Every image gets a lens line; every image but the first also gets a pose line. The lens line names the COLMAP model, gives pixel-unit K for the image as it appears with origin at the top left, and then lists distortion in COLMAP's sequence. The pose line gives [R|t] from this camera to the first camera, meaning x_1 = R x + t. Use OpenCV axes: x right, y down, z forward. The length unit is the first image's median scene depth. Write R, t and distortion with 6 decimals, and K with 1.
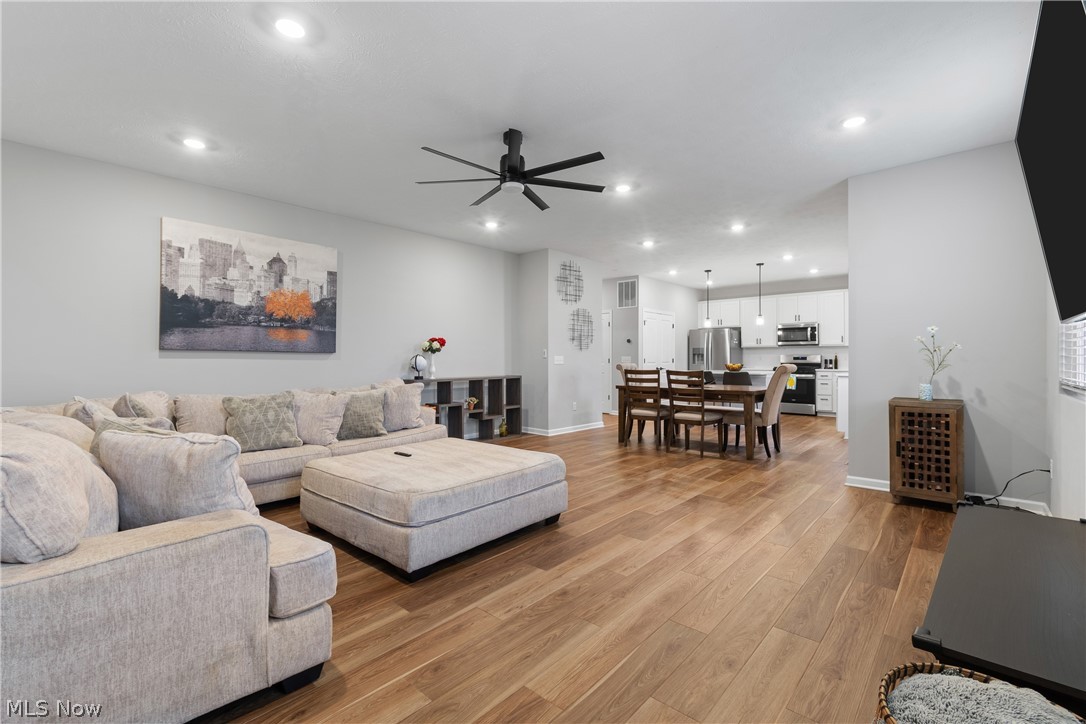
lens RADIAL K [[479.0, 0, 539.0], [0, 479.0, 359.8], [0, 0, 1]] dist [0.002879, -0.002448]
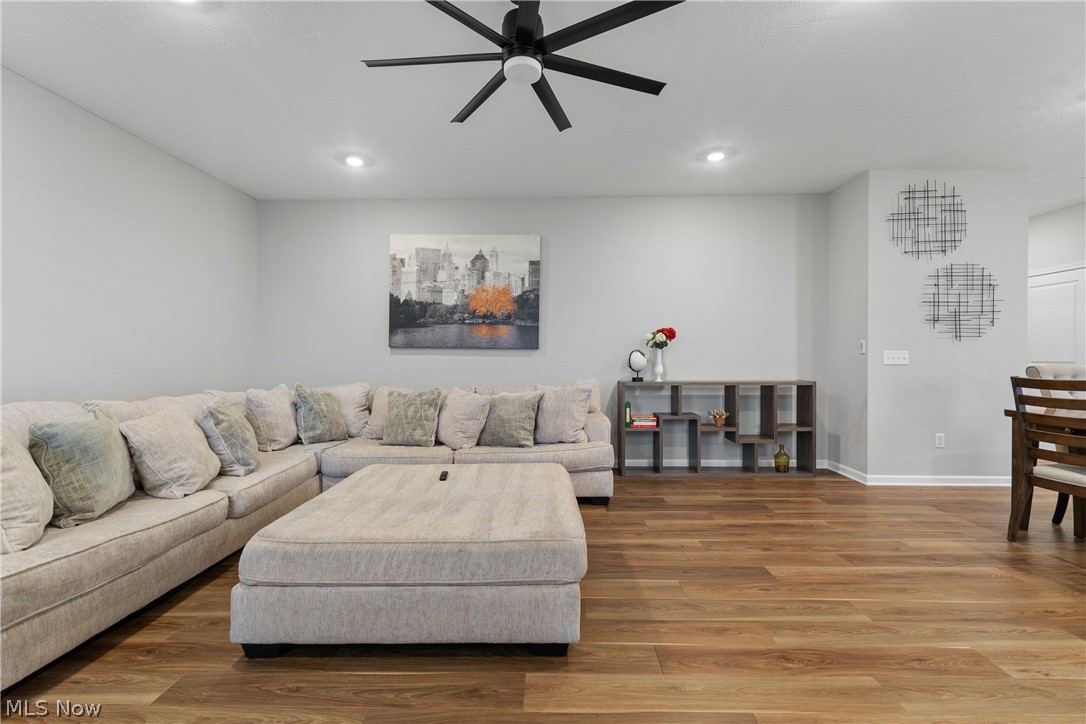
lens RADIAL K [[479.0, 0, 537.5], [0, 479.0, 358.0], [0, 0, 1]] dist [0.002879, -0.002448]
pose [[0.652902, 0.002942, -0.757437, 0.229251], [-0.001994, 0.999996, 0.002166, 0.000899], [0.757440, 0.000096, 0.652905, 0.337287]]
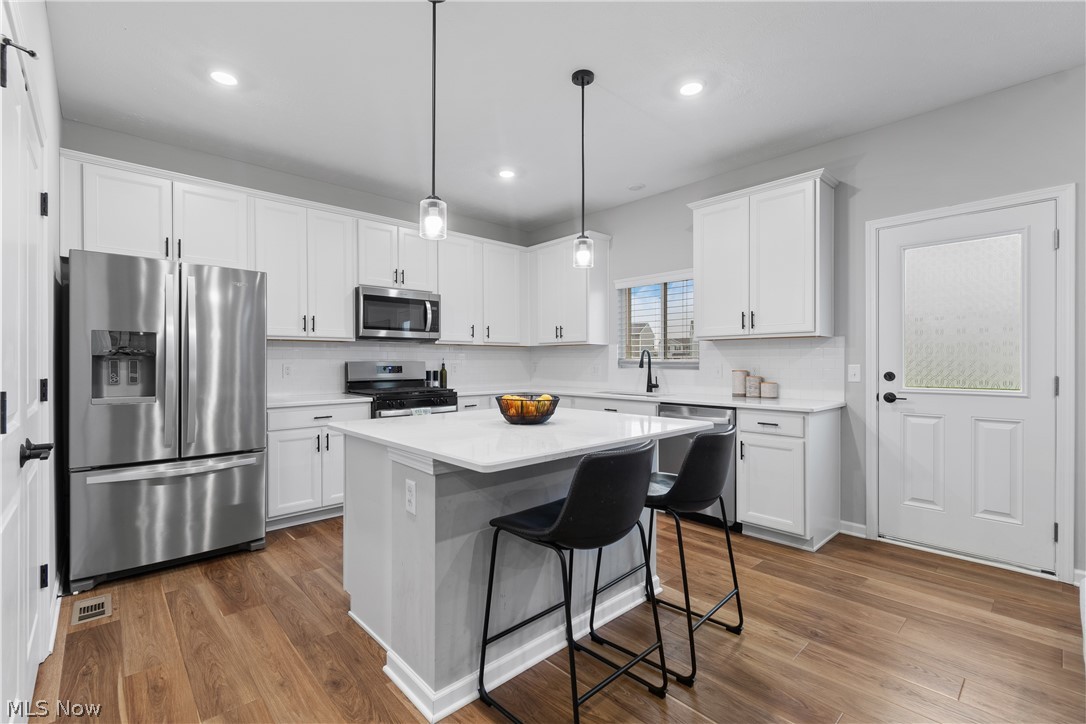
lens RADIAL K [[479.0, 0, 538.7], [0, 479.0, 361.4], [0, 0, 1]] dist [0.002879, -0.002448]
pose [[0.088949, 0.004635, 0.996025, 0.184923], [0.005826, 0.999970, -0.005174, -0.011742], [-0.996019, 0.006263, 0.088919, 1.311667]]
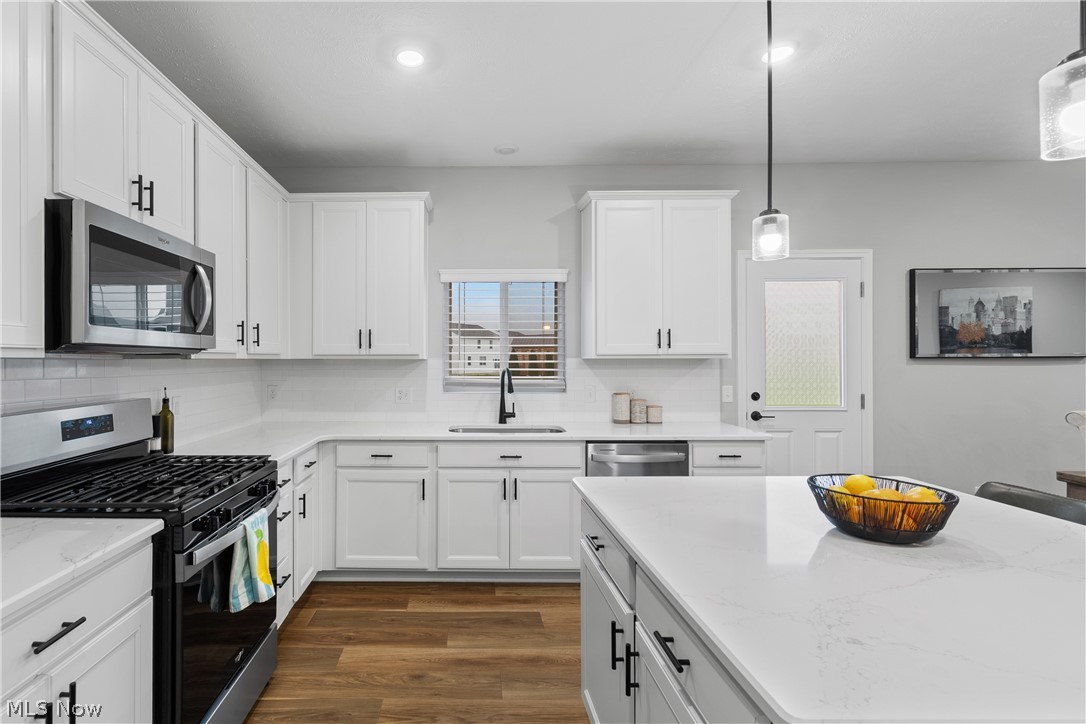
lens RADIAL K [[509.6, 0, 464.9], [0, 509.6, 358.7], [0, 0, 1]] dist [0.003501, -0.001397]
pose [[-0.662539, 0.006753, 0.748997, 0.504152], [0.008412, 0.999963, -0.001575, -0.041402], [-0.748980, 0.005257, -0.662571, 1.624002]]
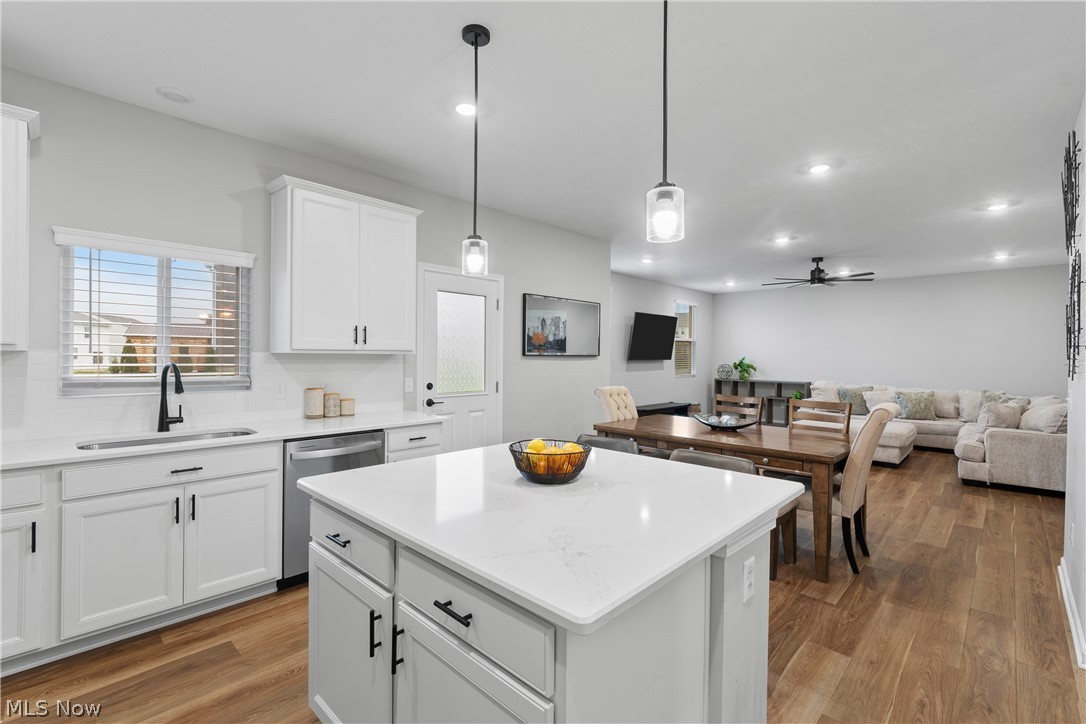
lens RADIAL K [[479.0, 0, 542.5], [0, 479.0, 359.4], [0, 0, 1]] dist [0.002879, -0.002448]
pose [[-0.999441, -0.005303, 0.033004, 0.545585], [-0.004923, 0.999921, 0.011589, -0.041700], [-0.033063, 0.011420, -0.999388, 1.638695]]
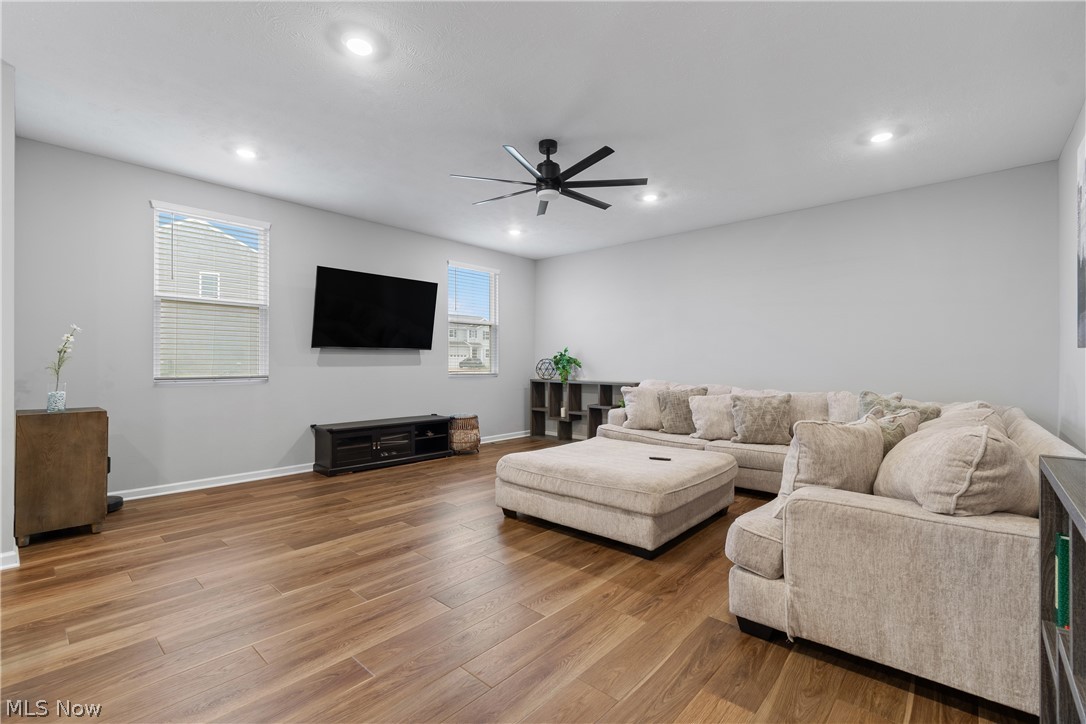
lens RADIAL K [[479.0, 0, 539.8], [0, 479.0, 362.7], [0, 0, 1]] dist [0.002879, -0.002448]
pose [[-0.999992, -0.000371, -0.004031, -0.019784], [-0.000380, 0.999997, 0.002278, -0.001142], [0.004030, 0.002279, -0.999989, 1.110670]]
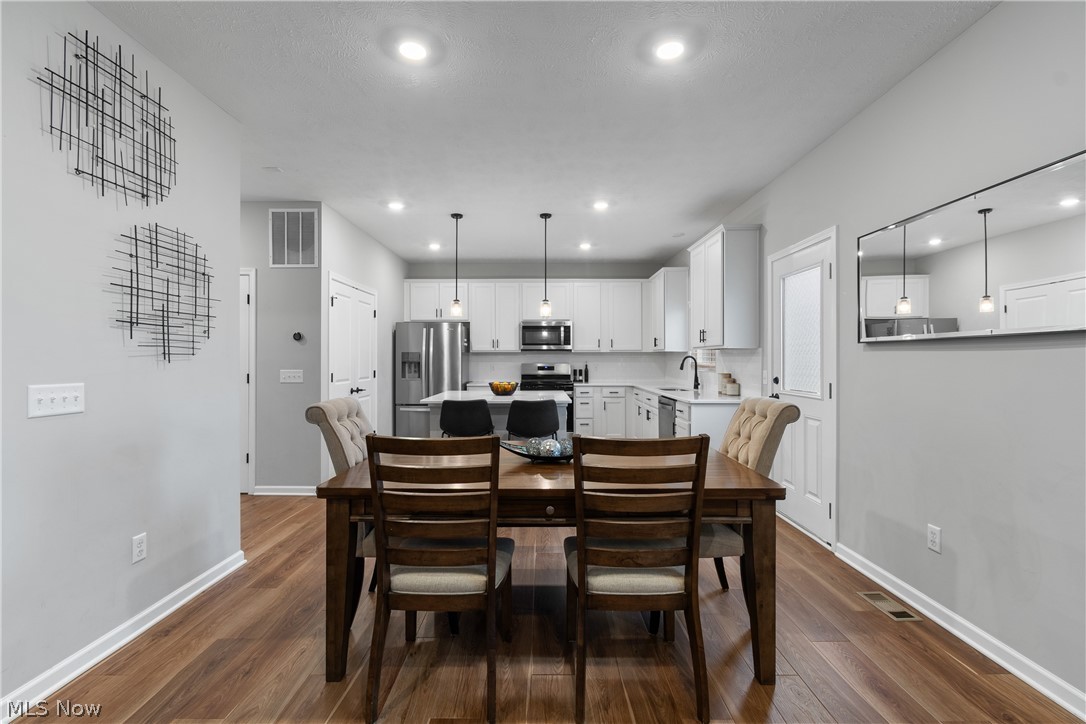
lens RADIAL K [[479.0, 0, 543.5], [0, 479.0, 359.9], [0, 0, 1]] dist [0.002879, -0.002448]
pose [[0.737104, 0.000139, 0.675780, 0.069475], [0.002190, 0.999994, -0.002595, -0.022354], [-0.675776, 0.003393, 0.737099, 0.731359]]
